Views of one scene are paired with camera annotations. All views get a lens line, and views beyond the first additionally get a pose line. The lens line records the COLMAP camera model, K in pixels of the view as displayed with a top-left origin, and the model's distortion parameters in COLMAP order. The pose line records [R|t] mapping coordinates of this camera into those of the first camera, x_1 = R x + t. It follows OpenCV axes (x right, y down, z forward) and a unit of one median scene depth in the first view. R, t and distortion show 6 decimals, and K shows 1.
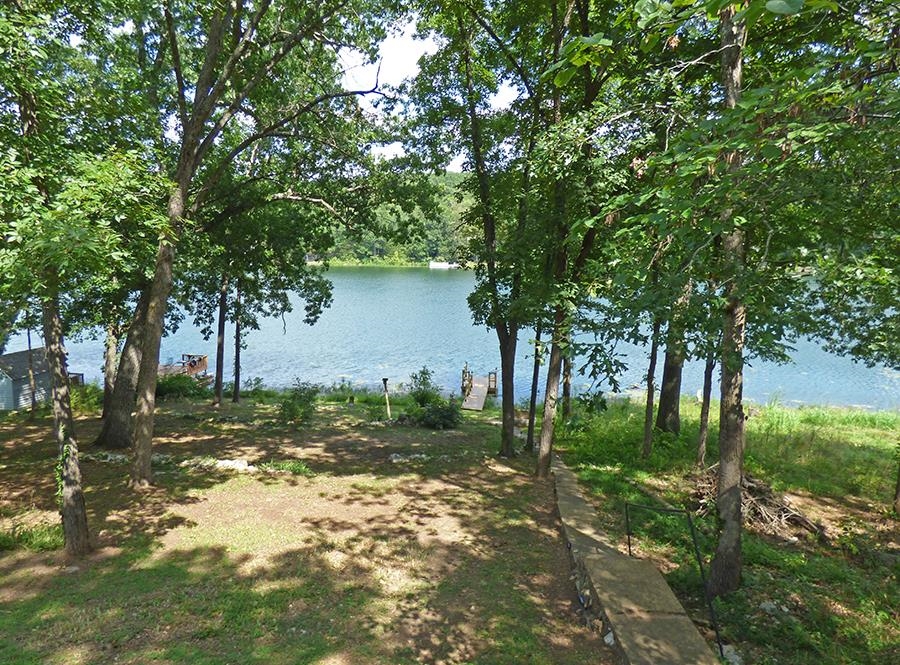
lens RADIAL K [[555.0, 0, 444.4], [0, 555.0, 336.7], [0, 0, 1]] dist [0.000394, -0.007880]
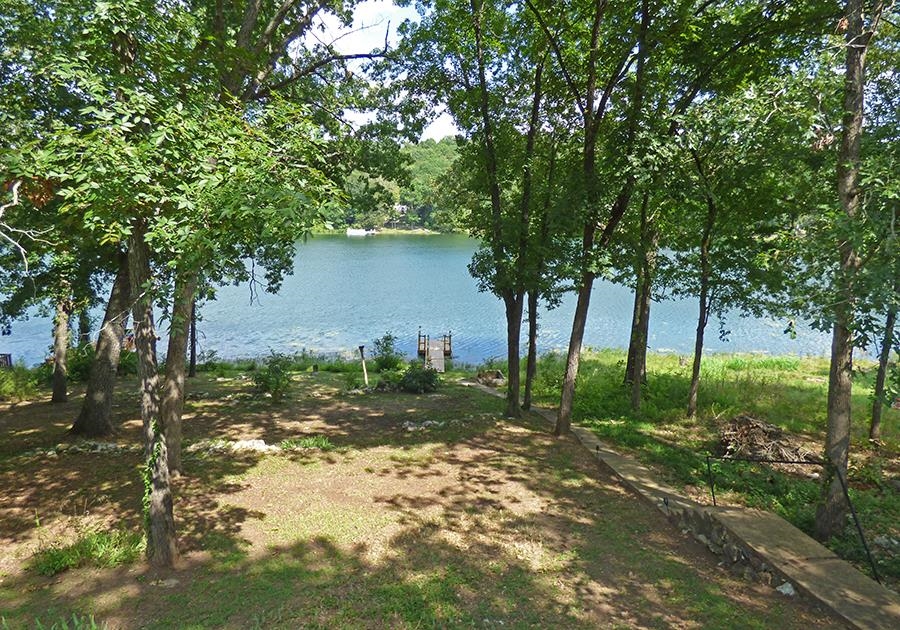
lens RADIAL K [[529.7, 0, 452.2], [0, 529.7, 310.4], [0, 0, 1]] dist [-0.012195, 0.001960]
pose [[0.983046, -0.029186, 0.181023, -0.171924], [0.025576, 0.999425, 0.022244, -0.008651], [-0.181568, -0.017237, 0.983227, 0.049271]]
